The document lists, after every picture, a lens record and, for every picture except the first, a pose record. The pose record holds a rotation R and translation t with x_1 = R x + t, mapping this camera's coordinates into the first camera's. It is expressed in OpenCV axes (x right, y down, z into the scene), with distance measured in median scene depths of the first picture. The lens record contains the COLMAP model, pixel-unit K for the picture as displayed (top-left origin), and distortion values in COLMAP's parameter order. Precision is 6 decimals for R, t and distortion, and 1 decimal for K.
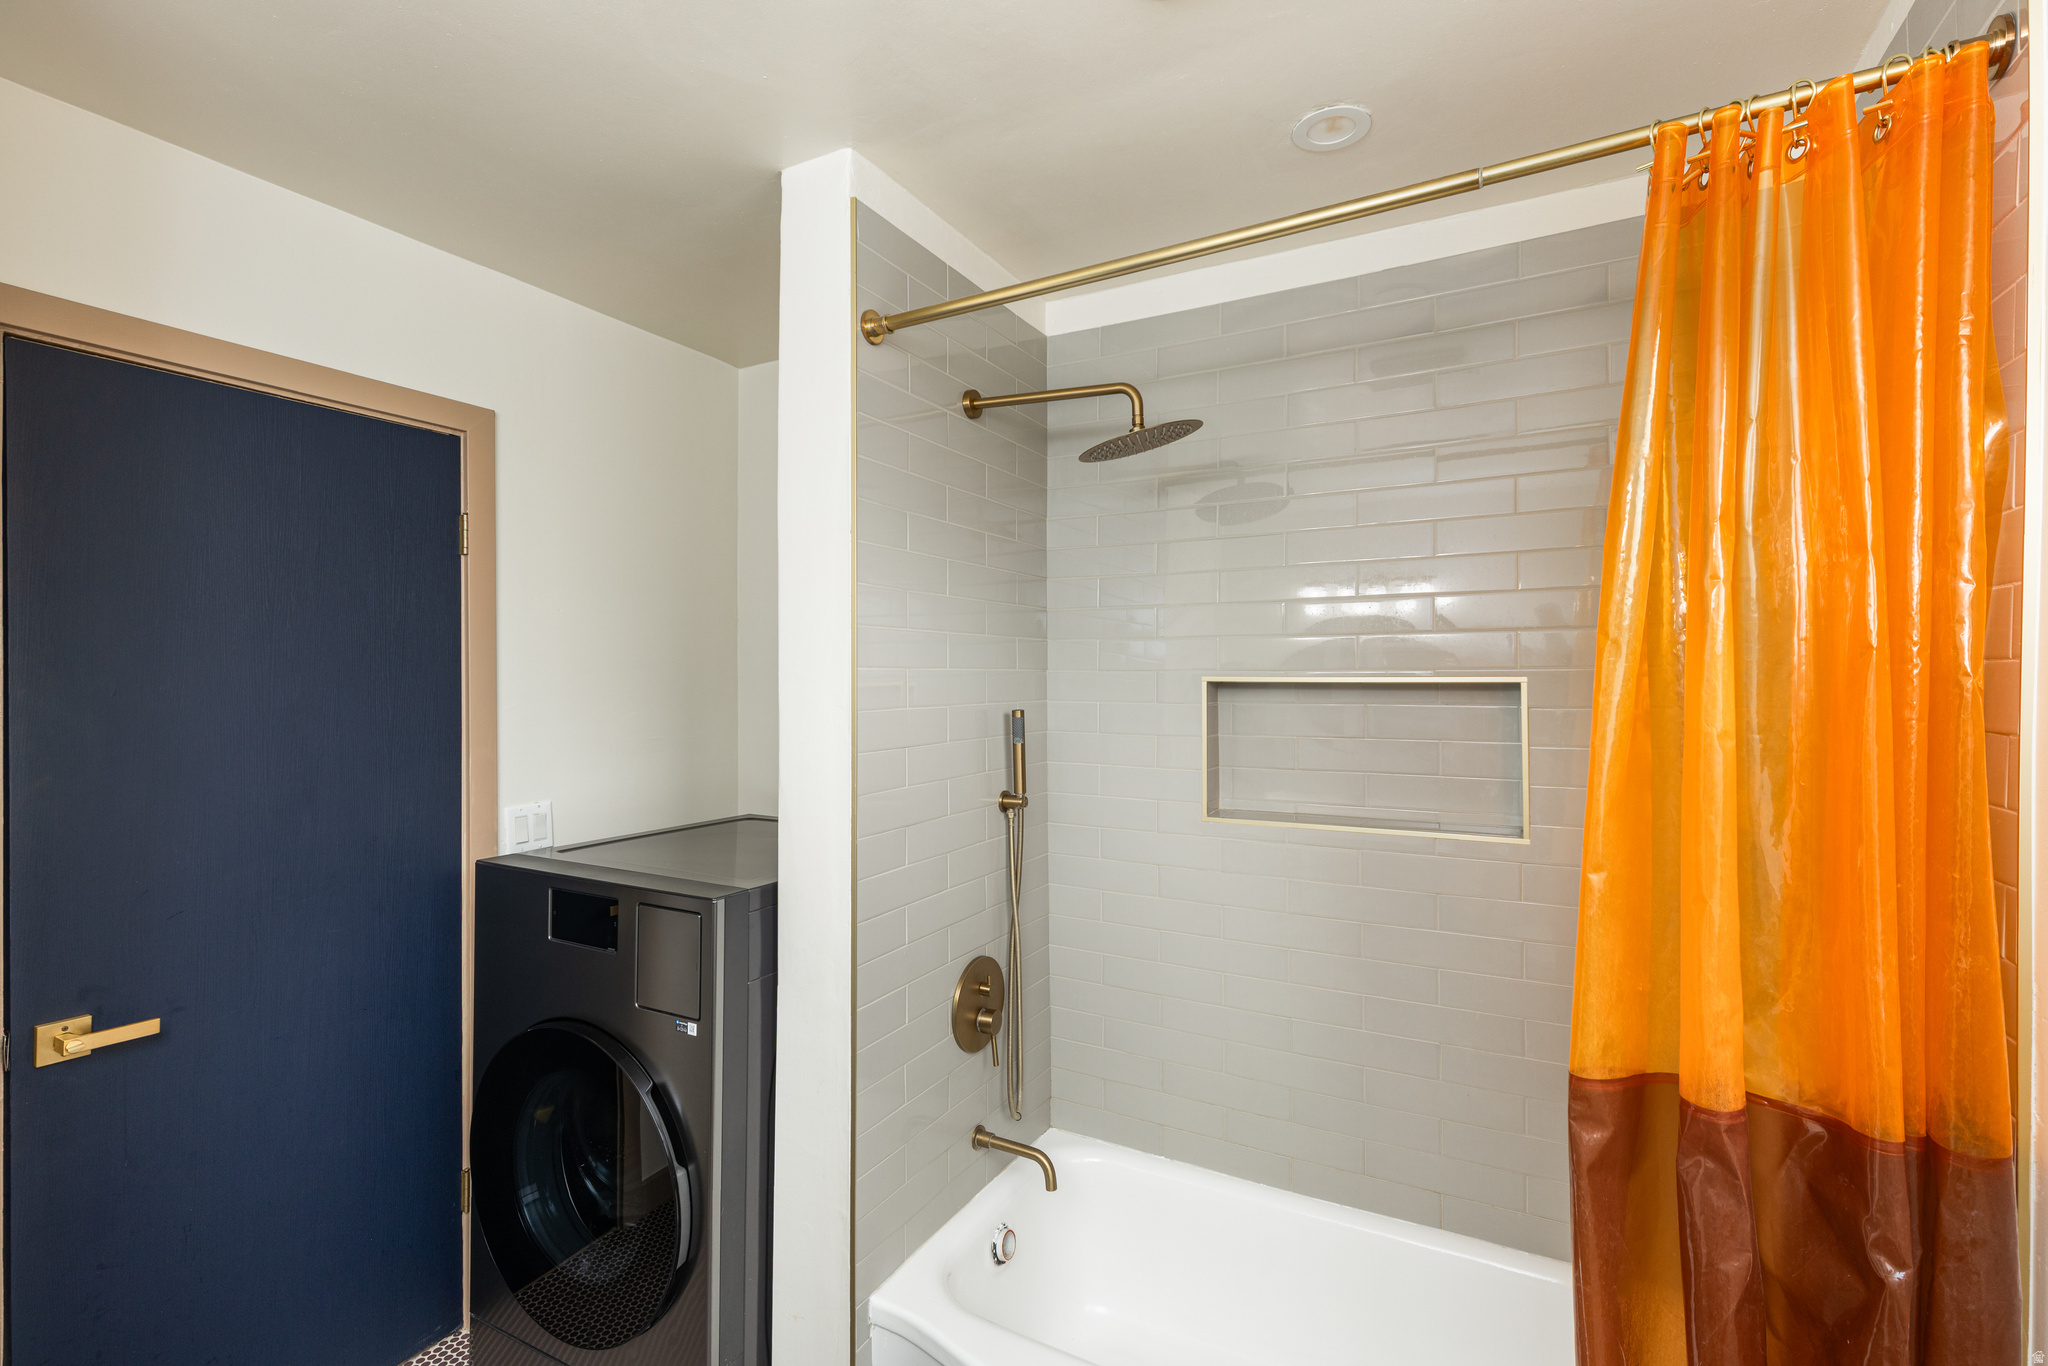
lens RADIAL K [[932.0, 0, 1017.9], [0, 932.0, 688.1], [0, 0, 1]] dist [0.009541, -0.002706]
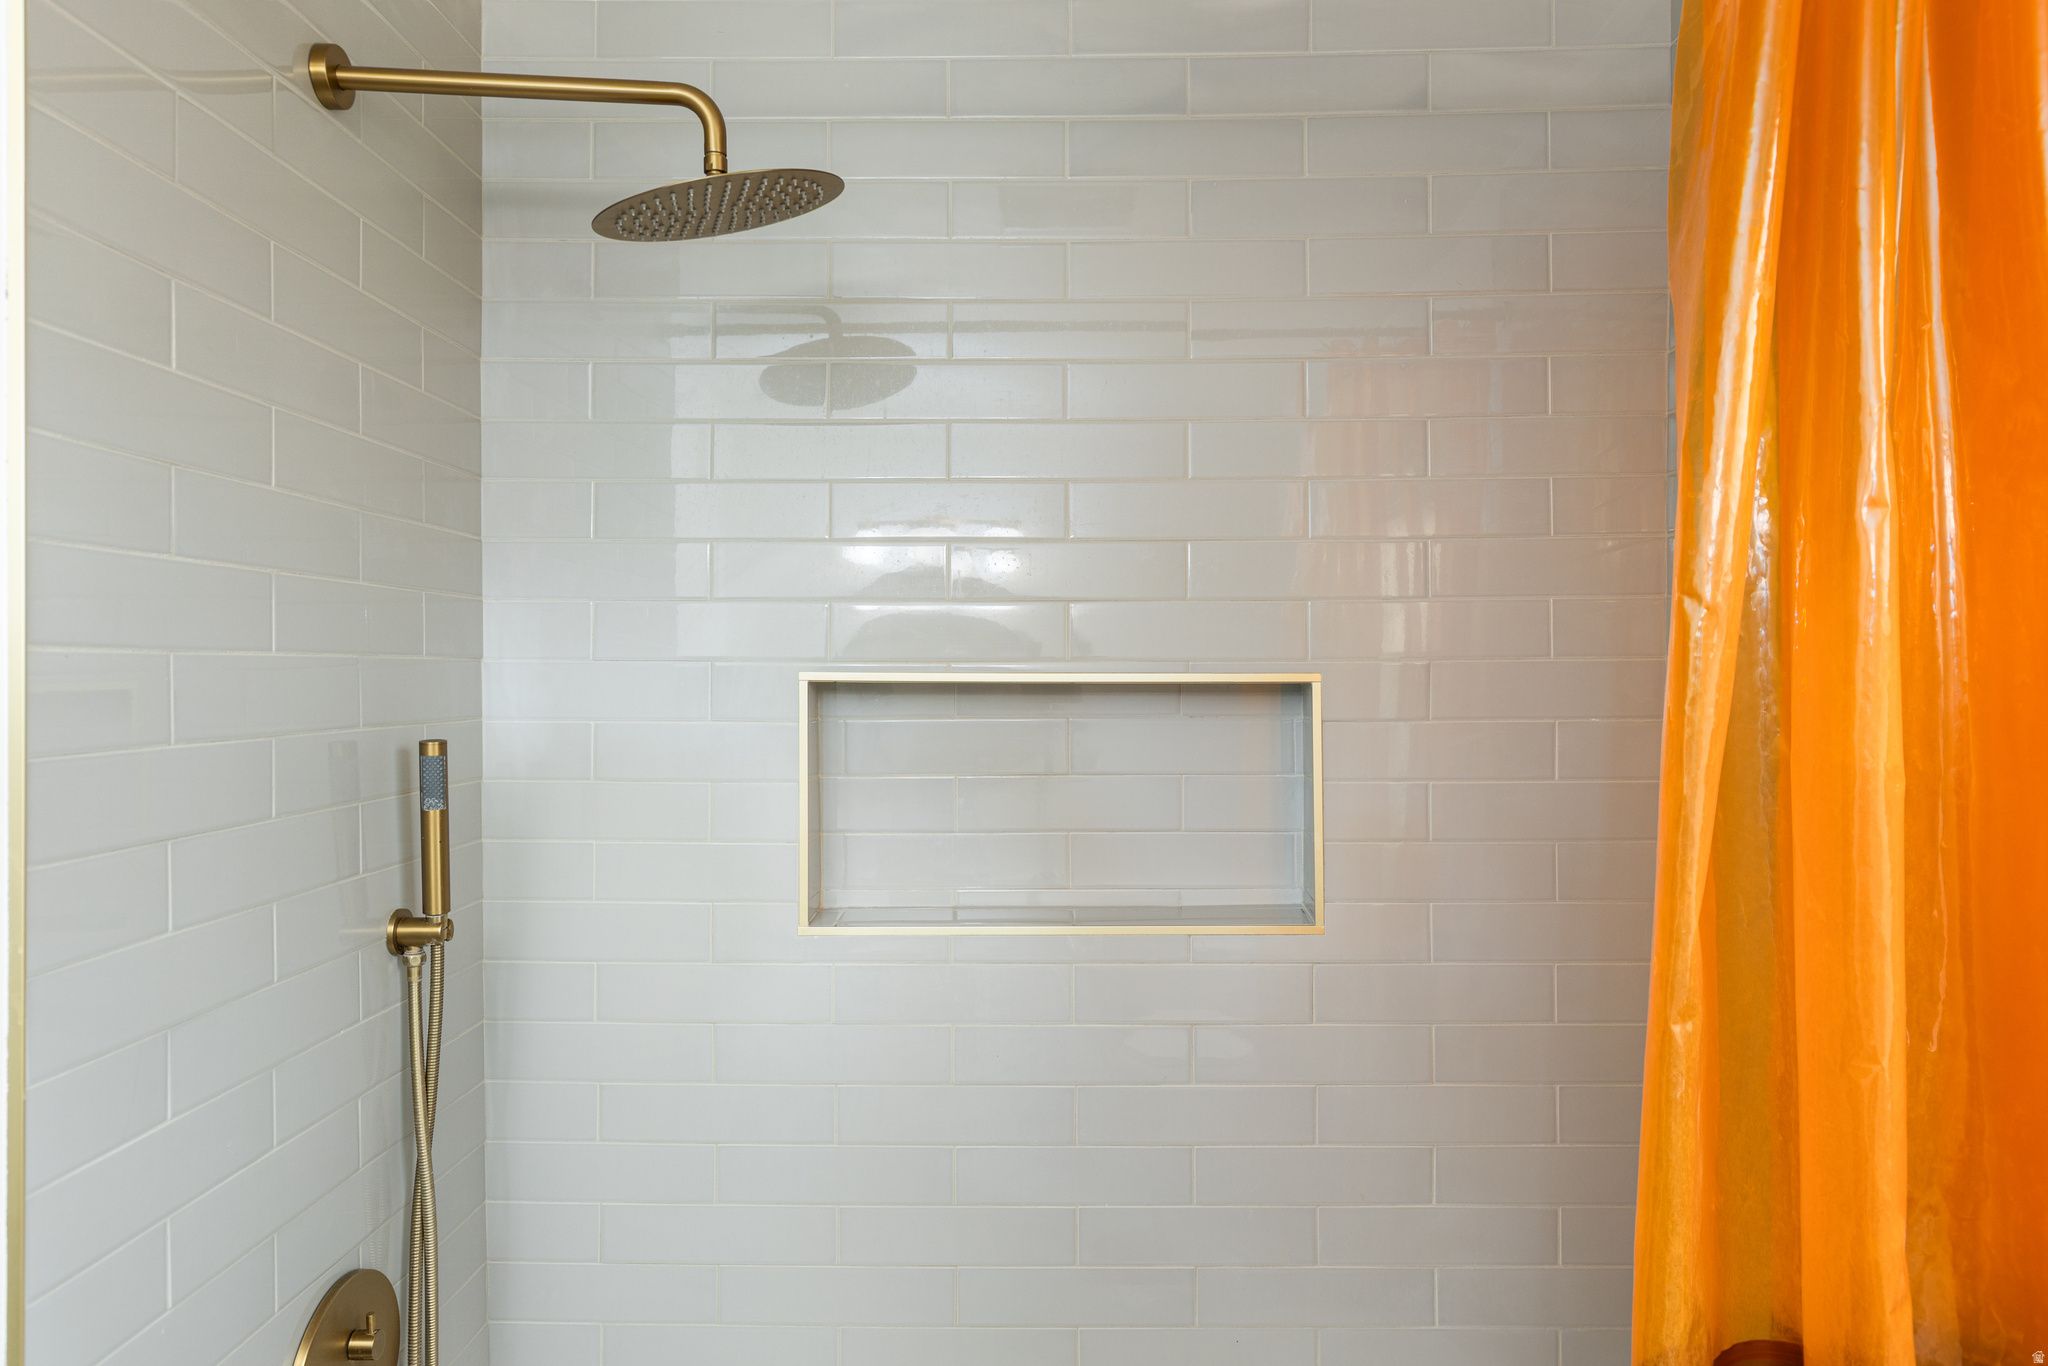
lens RADIAL K [[1324.7, 0, 1028.7], [0, 1324.7, 682.9], [0, 0, 1]] dist [0.006360, -0.000805]
pose [[0.879121, -0.002026, 0.476594, -0.055676], [0.004186, 0.999985, -0.003471, -0.002729], [-0.476580, 0.005047, 0.879117, 0.249958]]
